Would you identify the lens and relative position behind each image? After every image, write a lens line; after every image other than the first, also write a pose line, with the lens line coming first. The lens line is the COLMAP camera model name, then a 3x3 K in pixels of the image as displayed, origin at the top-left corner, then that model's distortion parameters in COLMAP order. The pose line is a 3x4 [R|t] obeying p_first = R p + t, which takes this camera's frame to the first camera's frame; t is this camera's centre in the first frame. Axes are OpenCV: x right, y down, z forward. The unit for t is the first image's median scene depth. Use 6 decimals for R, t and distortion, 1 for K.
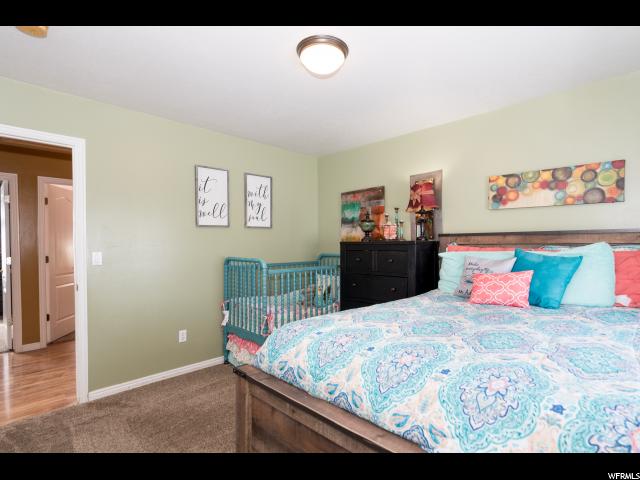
lens RADIAL K [[319.4, 0, 320.1], [0, 319.4, 242.4], [0, 0, 1]] dist [-0.002181, -0.000158]
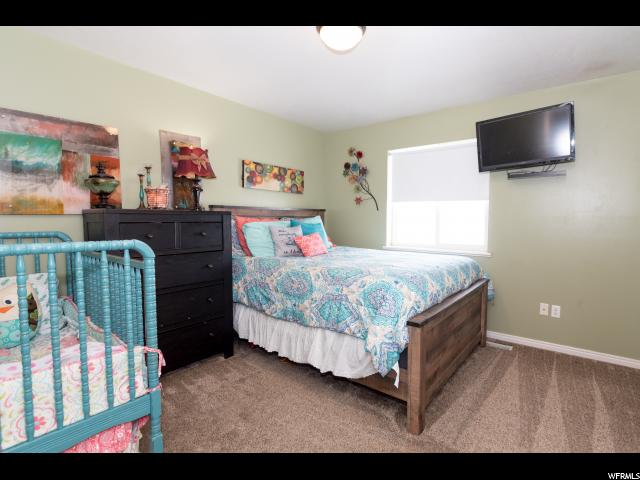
lens RADIAL K [[319.4, 0, 320.1], [0, 319.4, 241.4], [0, 0, 1]] dist [-0.002181, -0.000158]
pose [[-0.101117, -0.064071, 0.992809, -0.792416], [-0.009356, 0.997941, 0.063449, 0.025282], [-0.994831, -0.002873, -0.101509, 0.916544]]
